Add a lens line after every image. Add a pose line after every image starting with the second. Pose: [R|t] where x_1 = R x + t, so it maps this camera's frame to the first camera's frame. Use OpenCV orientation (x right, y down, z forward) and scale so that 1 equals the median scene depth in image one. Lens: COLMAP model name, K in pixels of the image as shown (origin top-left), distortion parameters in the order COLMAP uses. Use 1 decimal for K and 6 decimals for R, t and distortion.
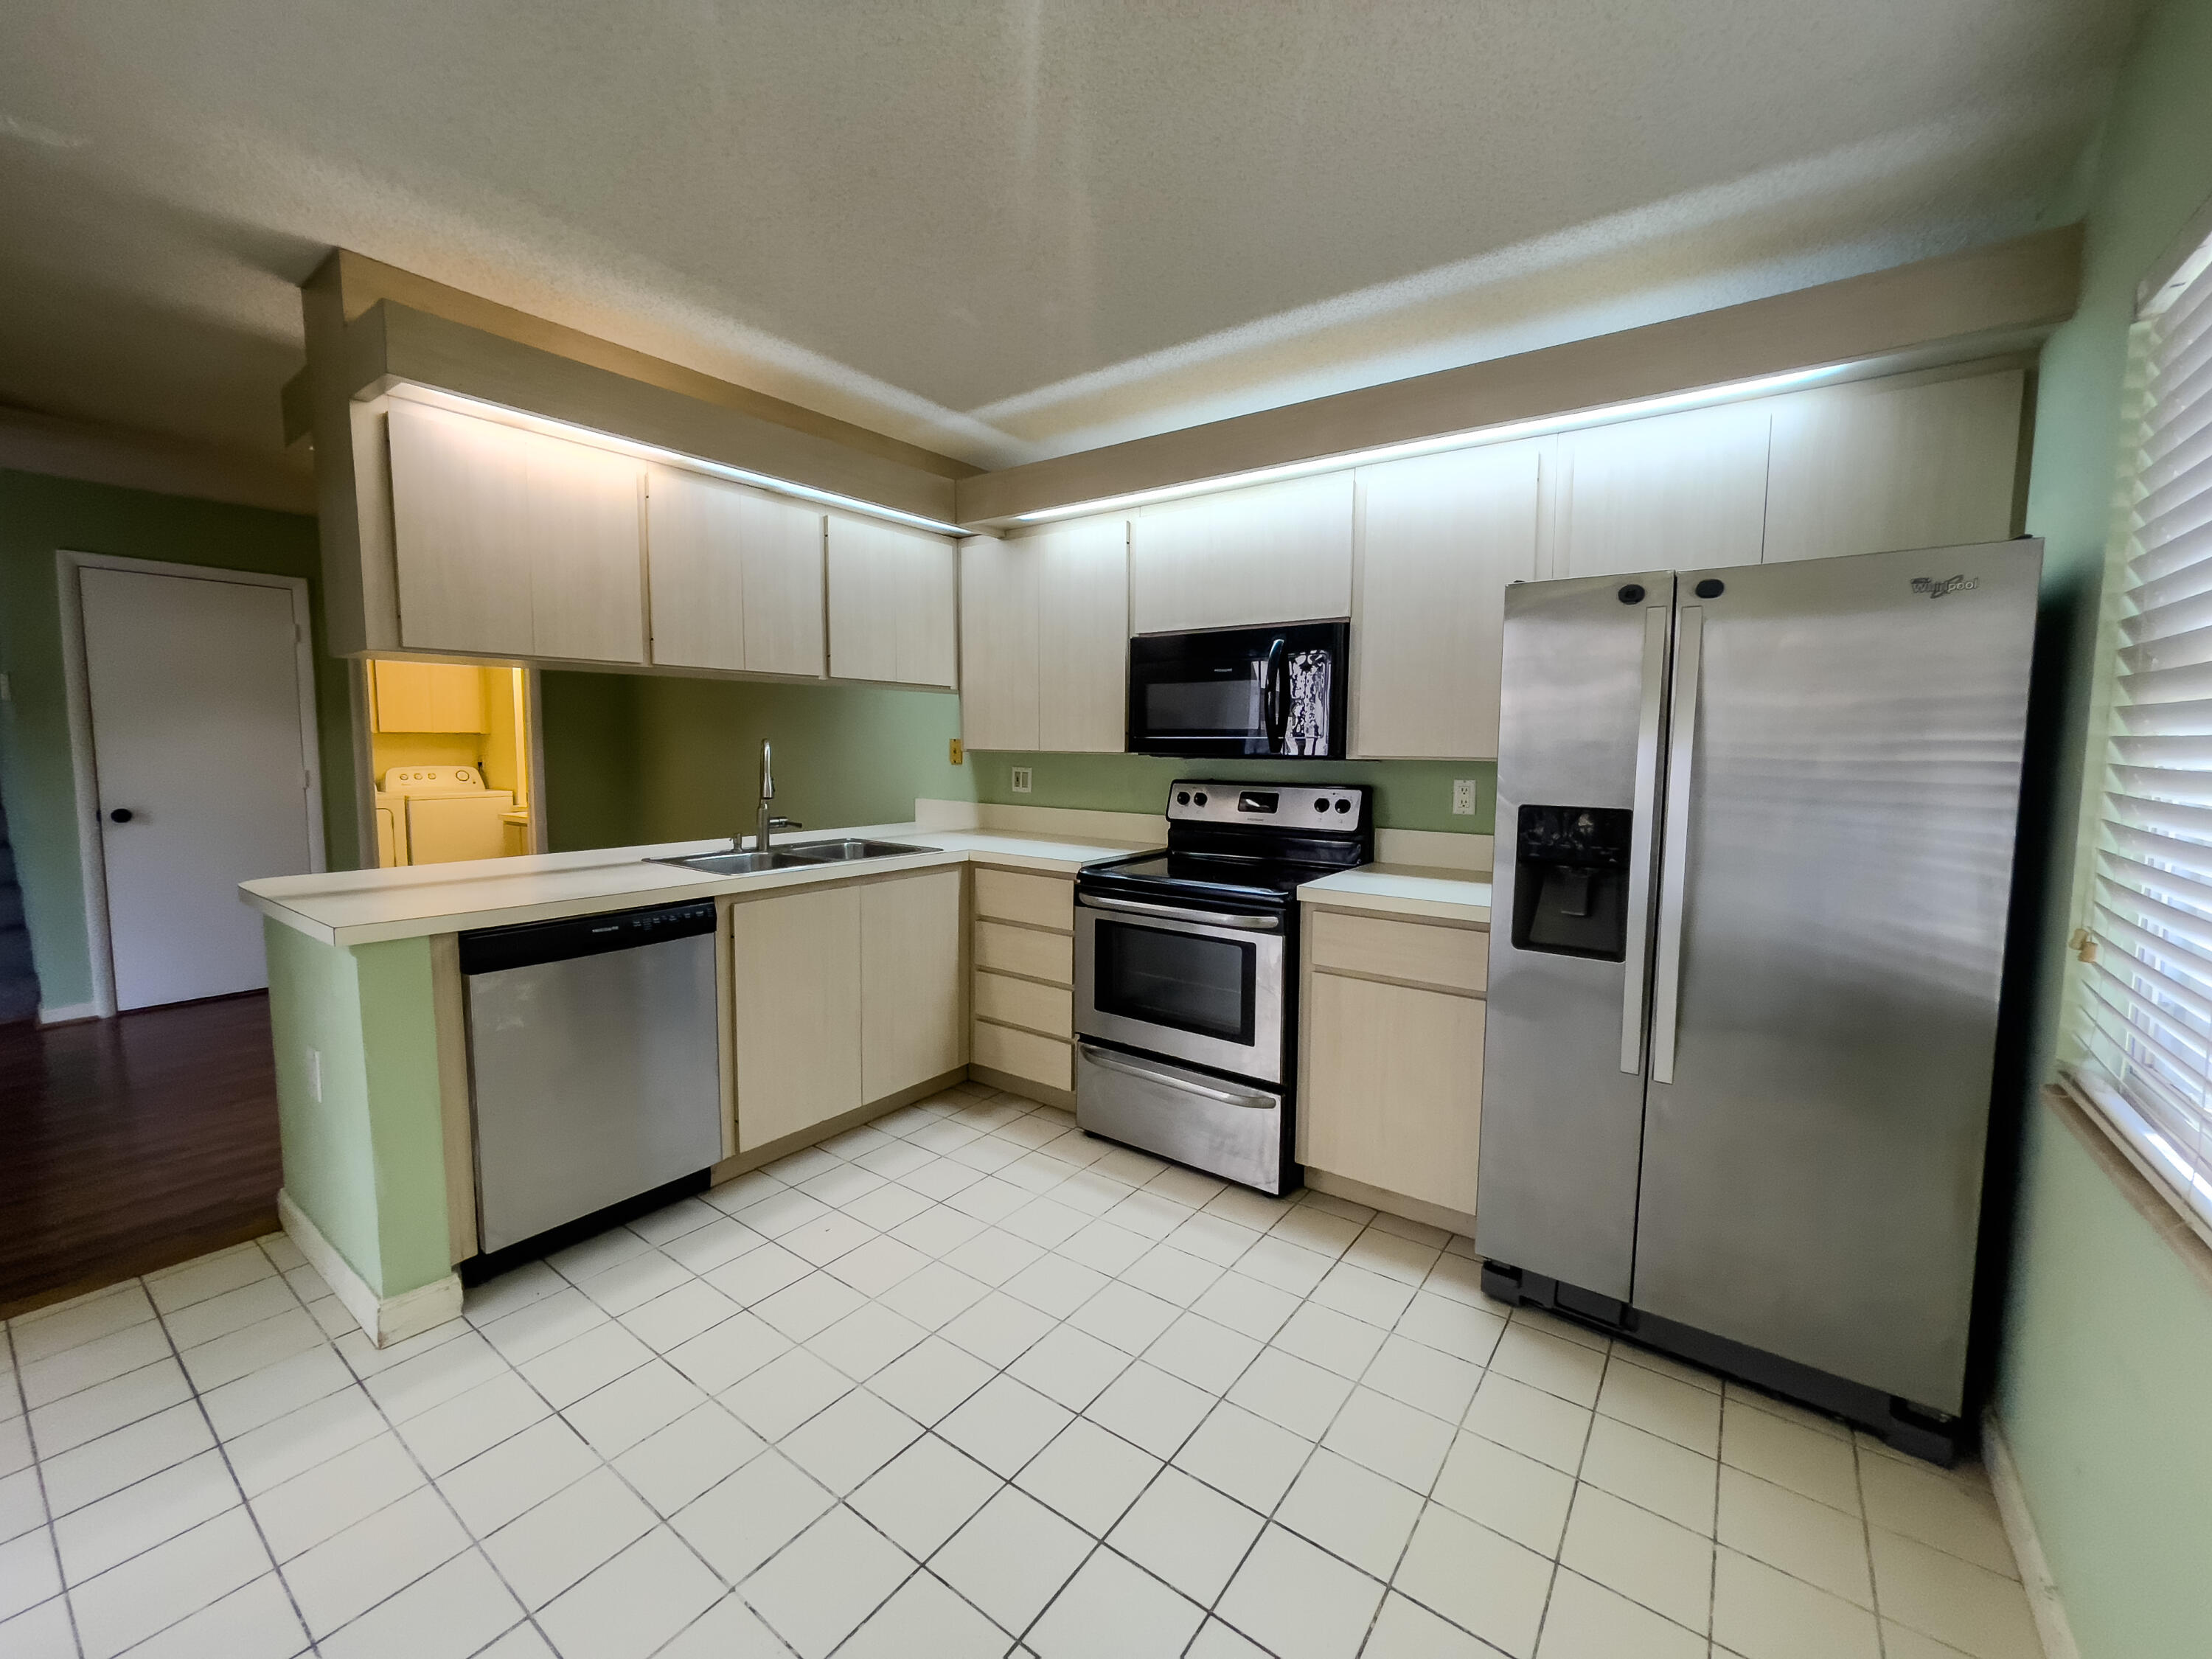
lens RADIAL K [[896.2, 0, 1107.3], [0, 896.2, 819.7], [0, 0, 1]] dist [-0.008849, 0.005004]
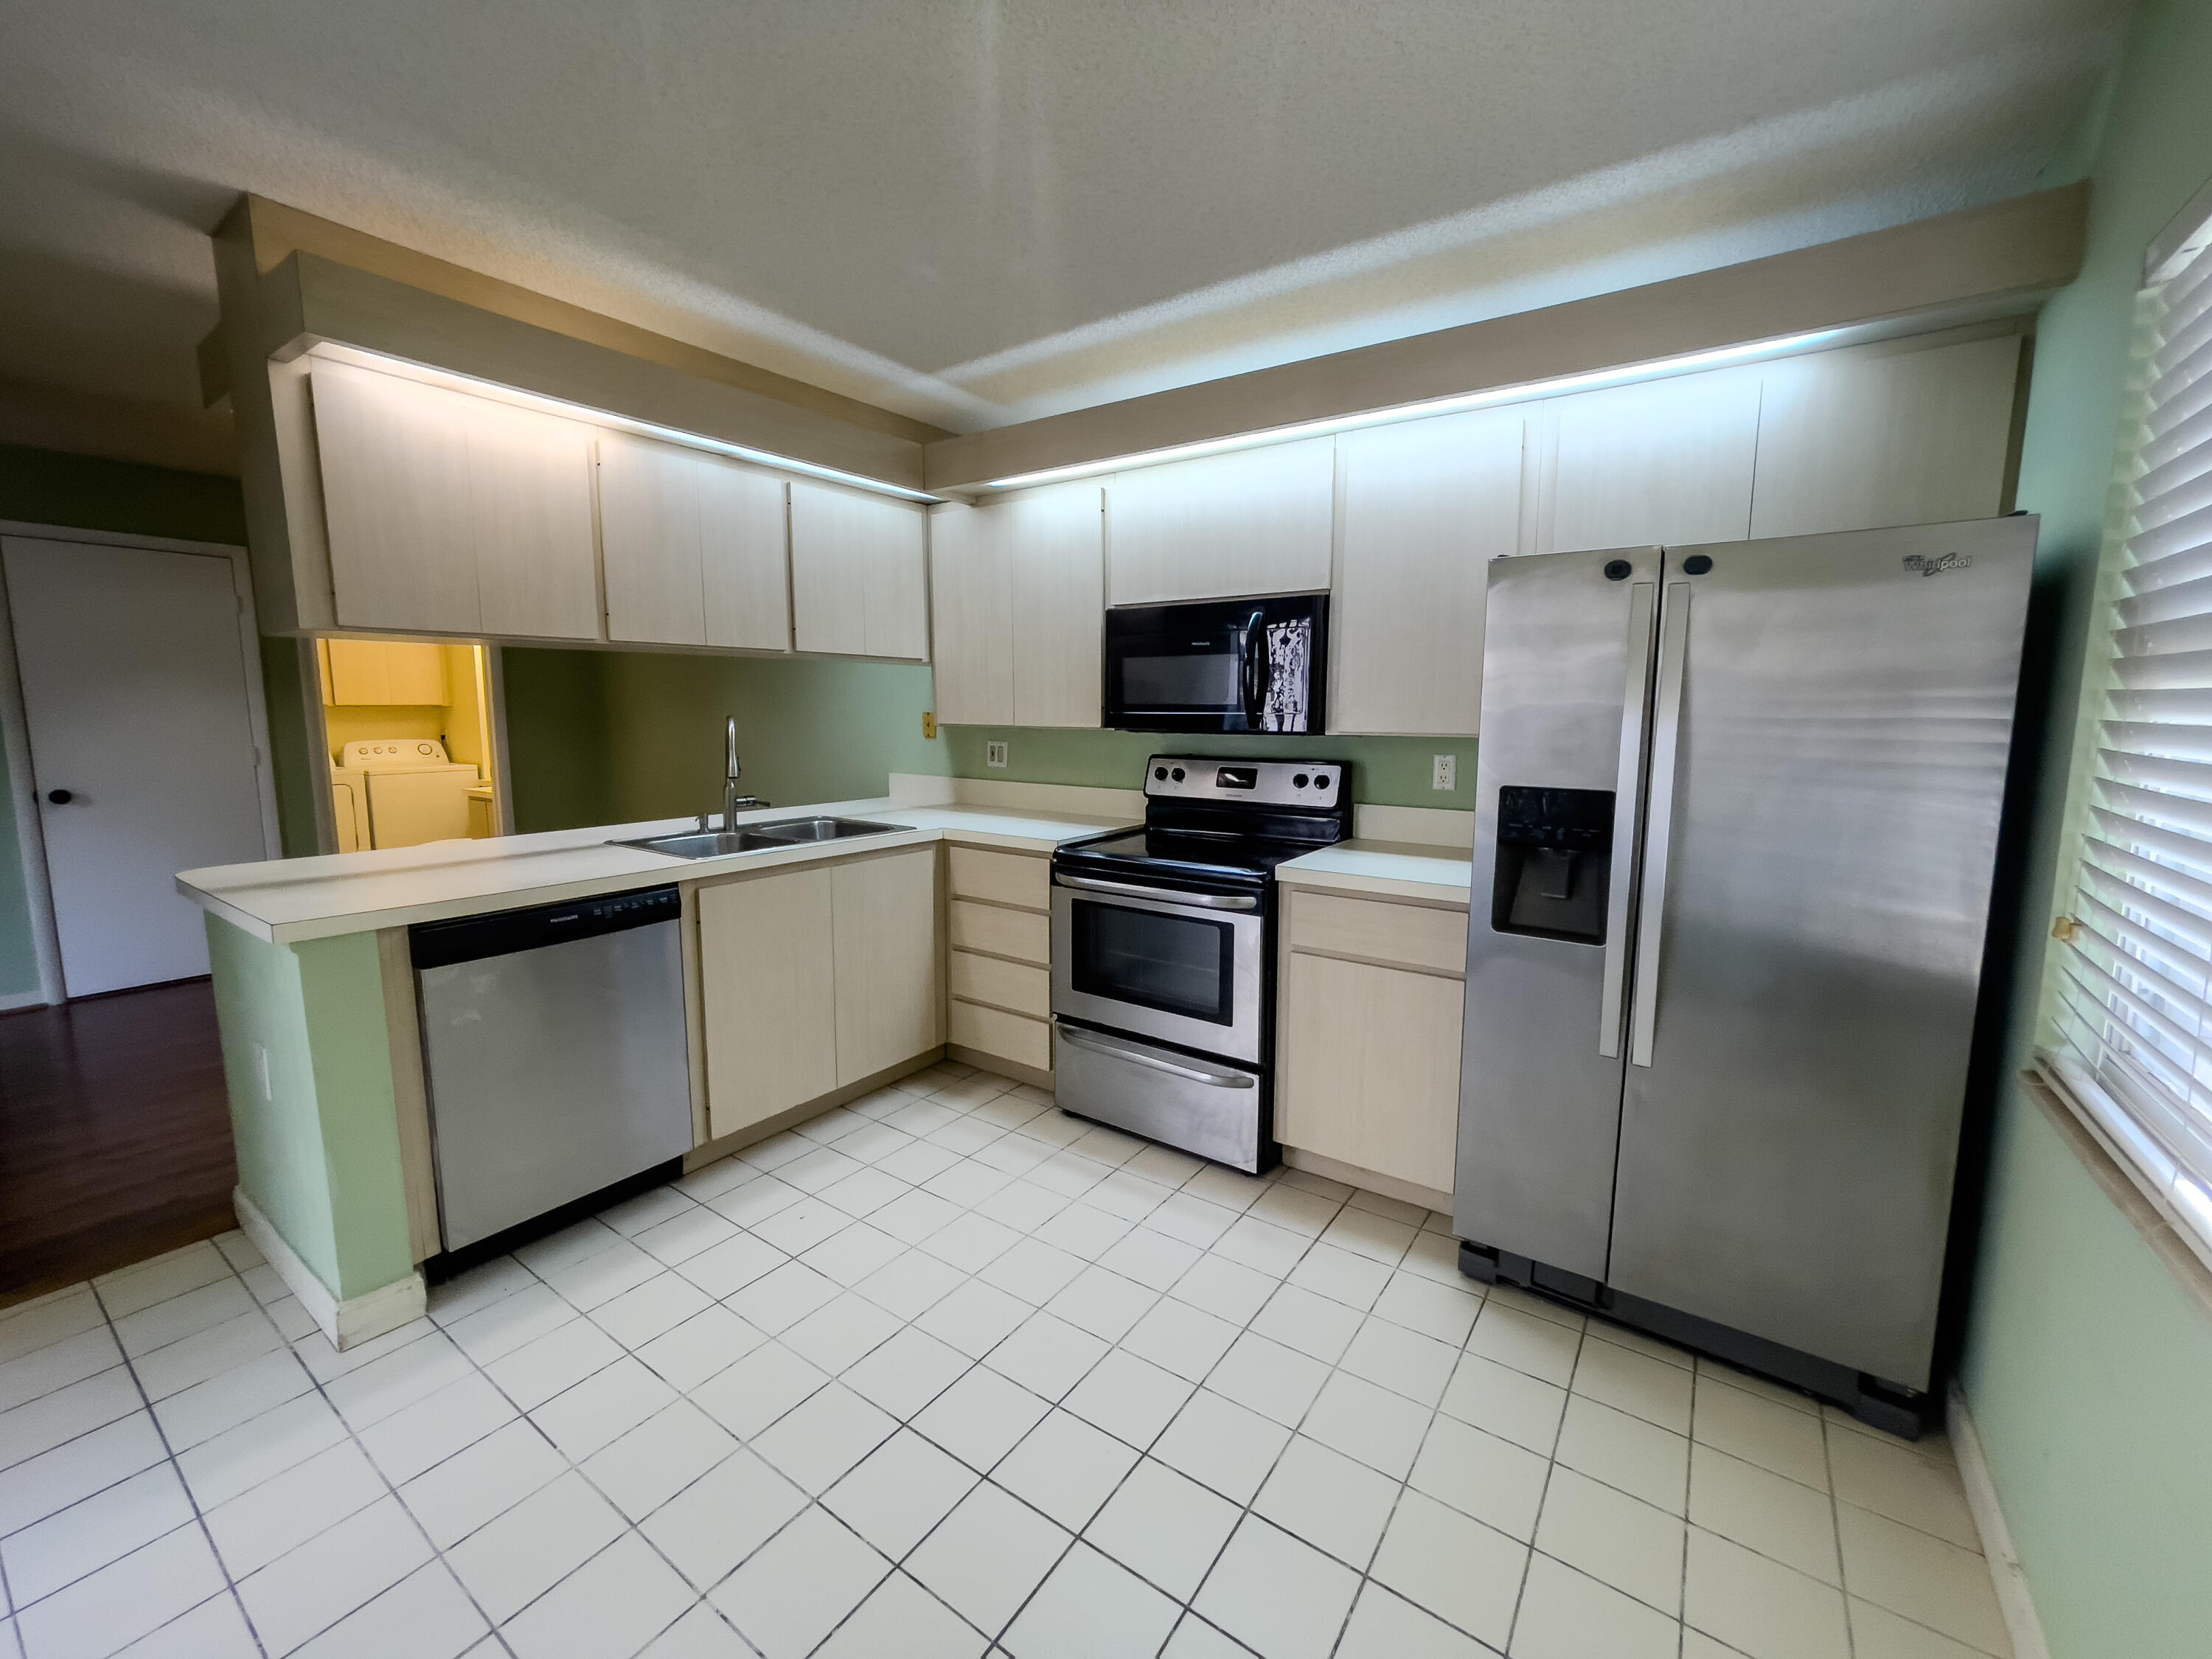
lens RADIAL K [[896.2, 0, 1109.3], [0, 896.2, 820.0], [0, 0, 1]] dist [-0.008849, 0.005004]
pose [[0.999700, -0.008933, 0.022823, 0.008550], [0.008028, 0.999189, 0.039446, -0.019801], [-0.023157, -0.039251, 0.998961, 0.026658]]
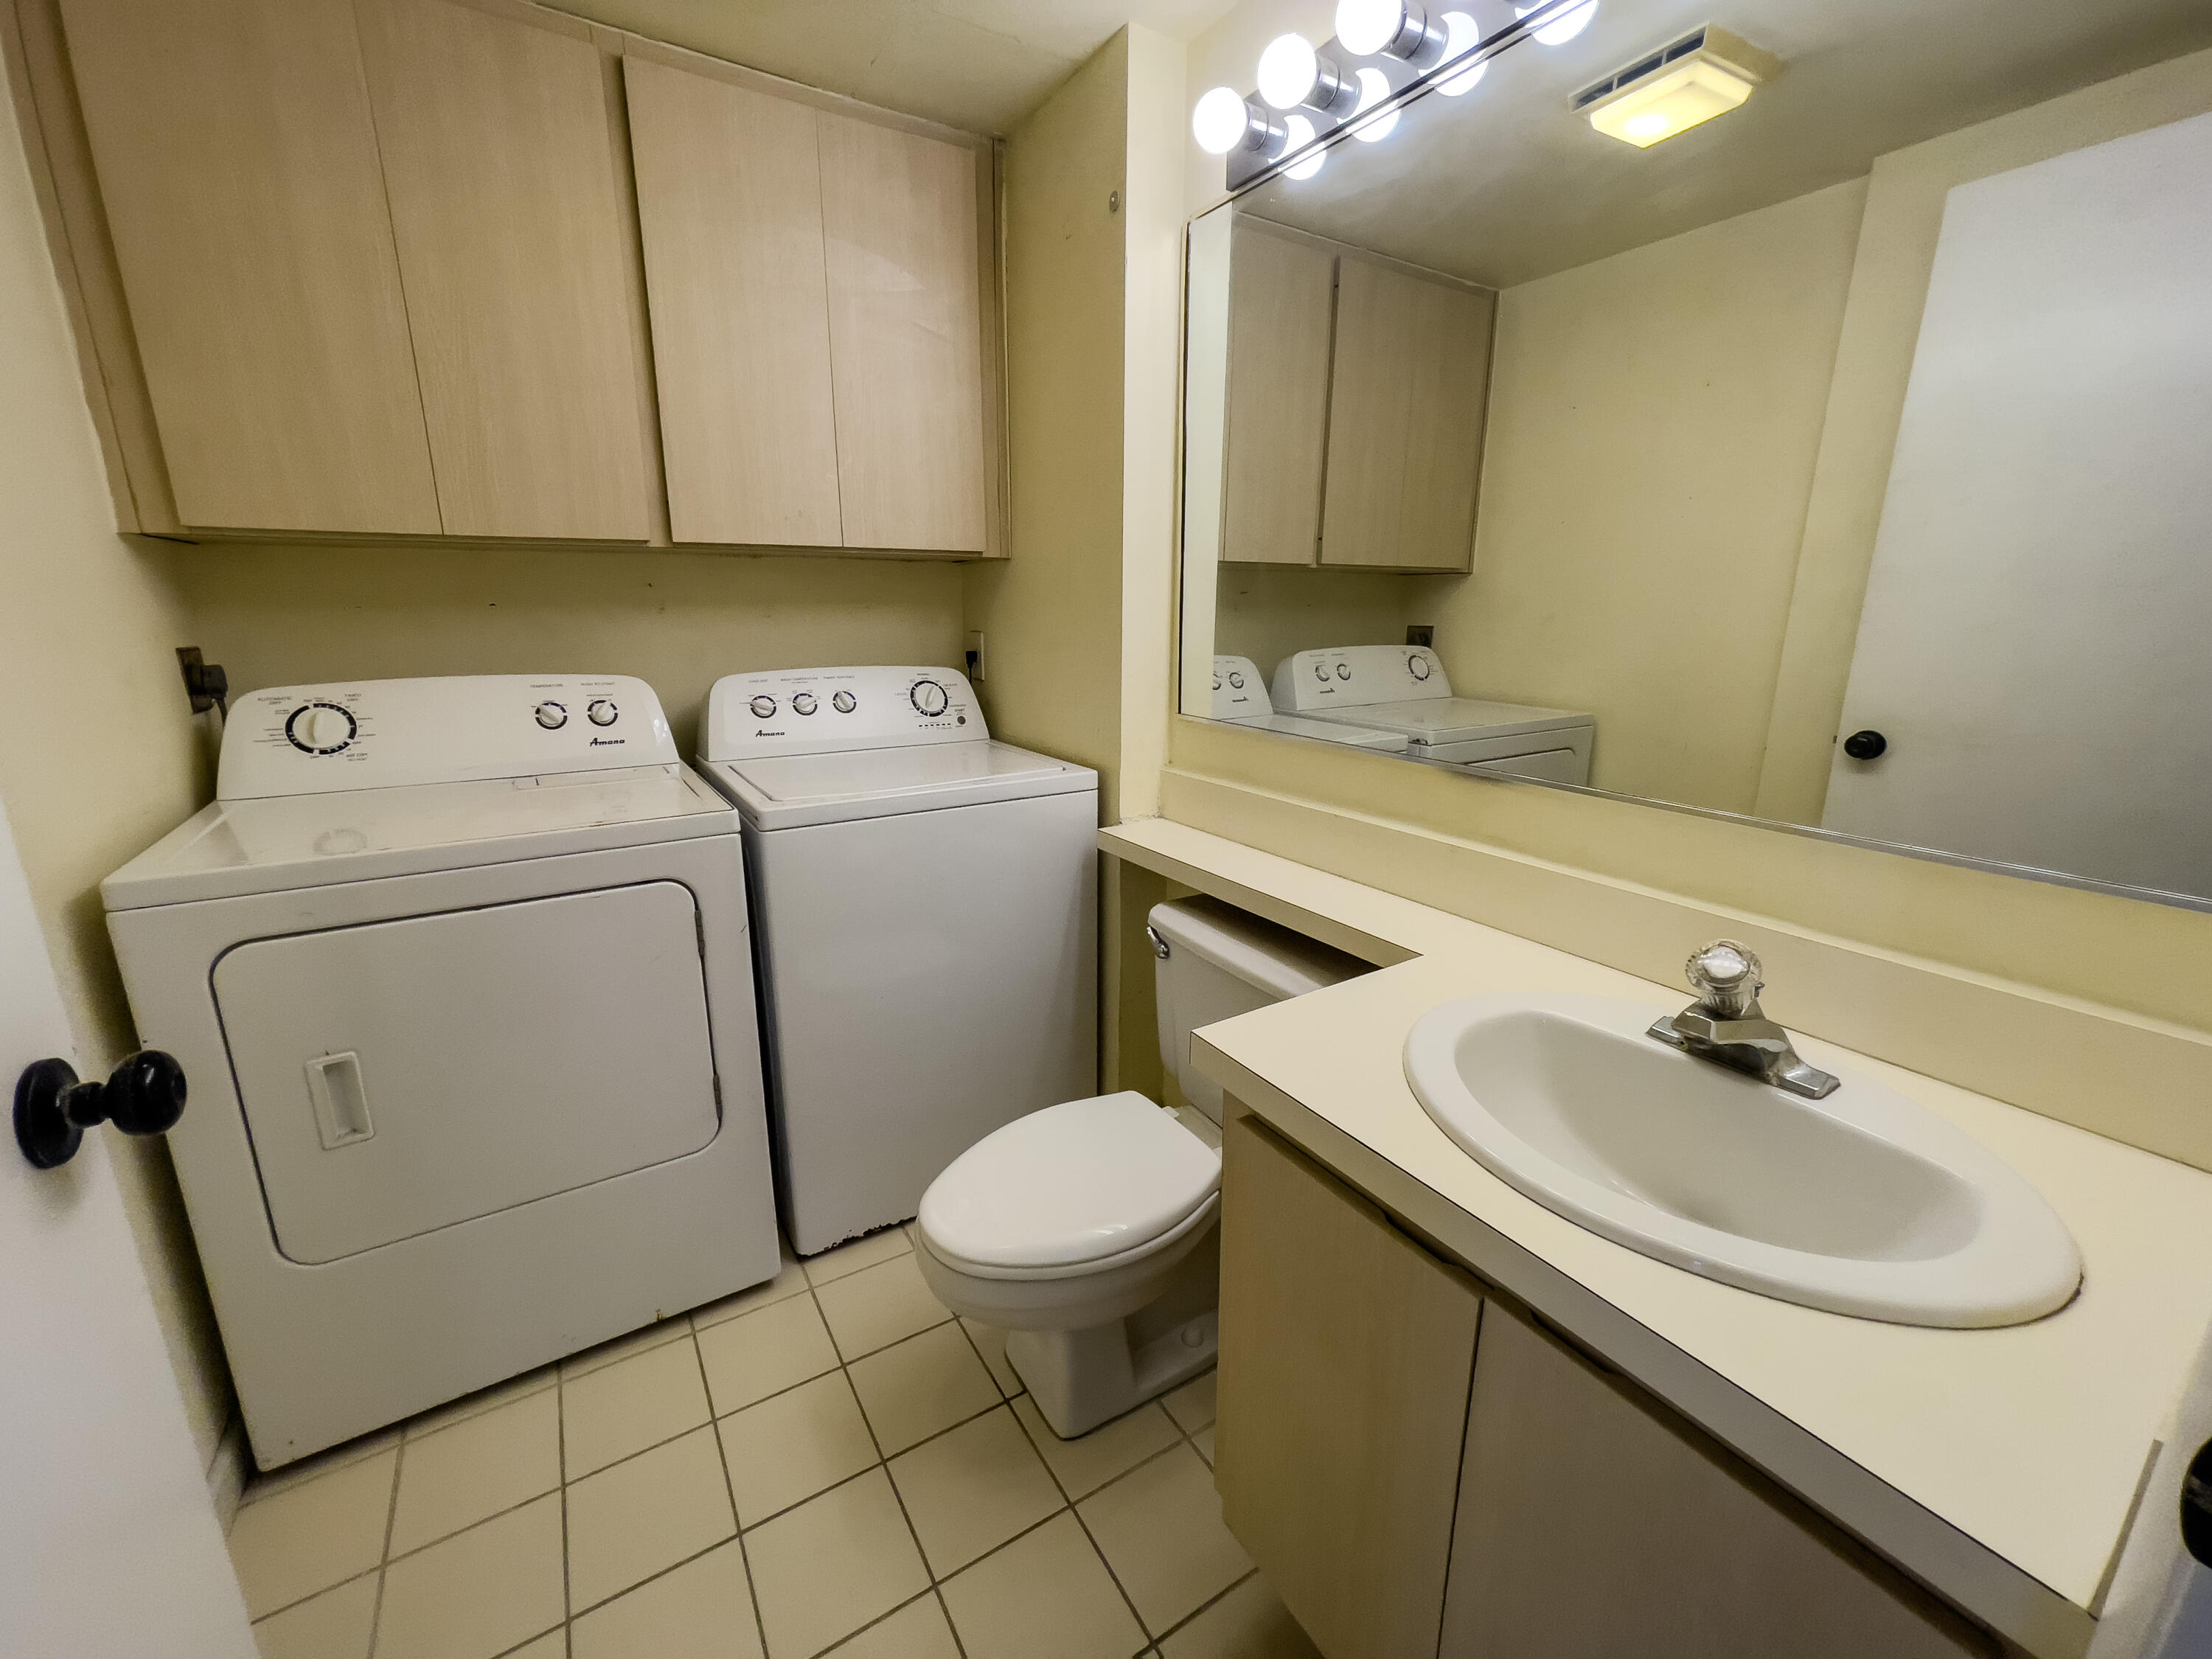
lens RADIAL K [[896.2, 0, 1119.9], [0, 896.2, 832.3], [0, 0, 1]] dist [-0.008849, 0.005004]
pose [[0.935385, 0.077794, -0.344968, -2.434780], [-0.023668, 0.987088, 0.158422, -0.238565], [0.352838, -0.140021, 0.925148, 3.238306]]
